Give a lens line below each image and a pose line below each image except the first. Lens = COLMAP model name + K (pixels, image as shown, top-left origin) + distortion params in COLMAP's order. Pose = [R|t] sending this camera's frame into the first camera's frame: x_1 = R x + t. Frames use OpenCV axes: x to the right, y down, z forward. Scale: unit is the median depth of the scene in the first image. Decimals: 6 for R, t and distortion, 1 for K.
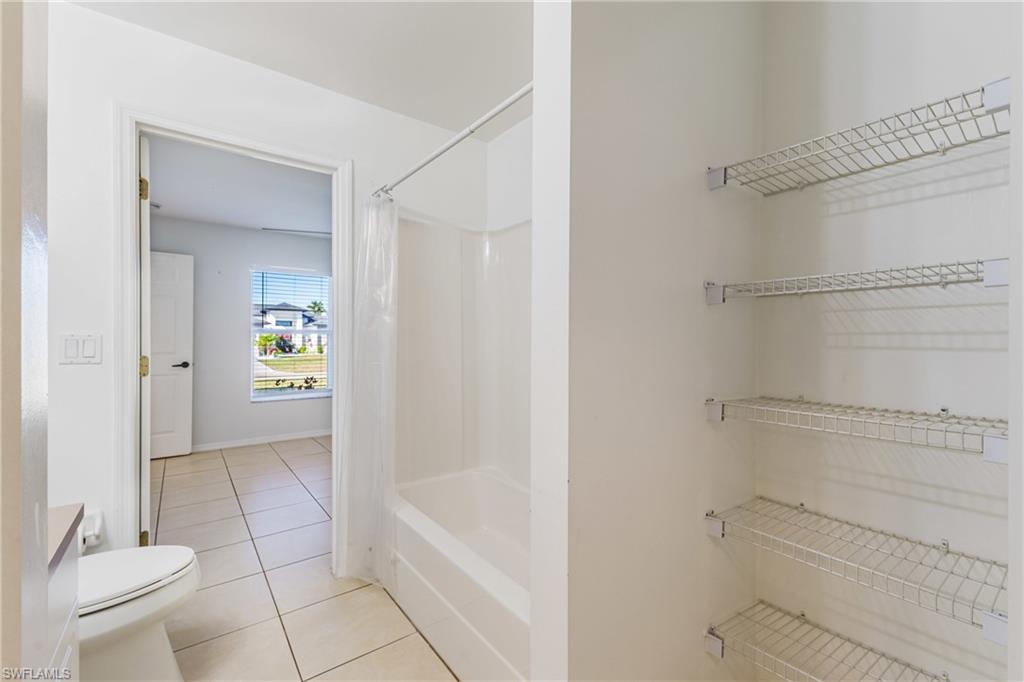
lens RADIAL K [[439.3, 0, 512.3], [0, 439.3, 340.3], [0, 0, 1]] dist [0.014522, -0.000079]
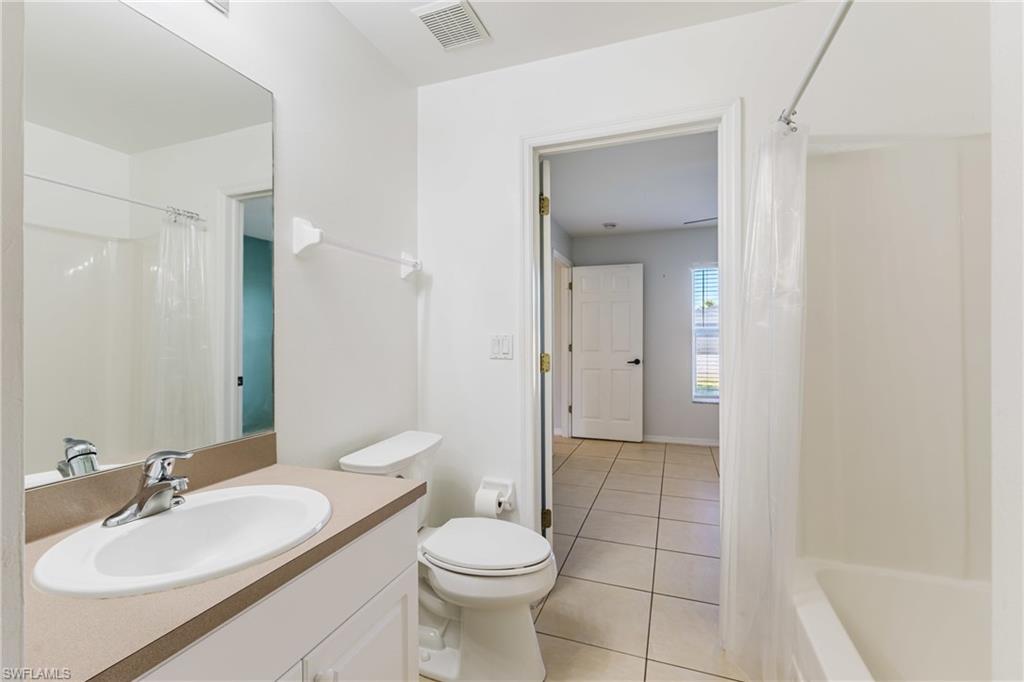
lens RADIAL K [[439.3, 0, 518.8], [0, 439.3, 337.8], [0, 0, 1]] dist [0.014522, -0.000079]
pose [[0.548241, -0.004465, -0.836308, 0.055566], [0.000523, 0.999987, -0.004996, 0.000293], [0.836320, 0.002302, 0.548236, 0.273637]]
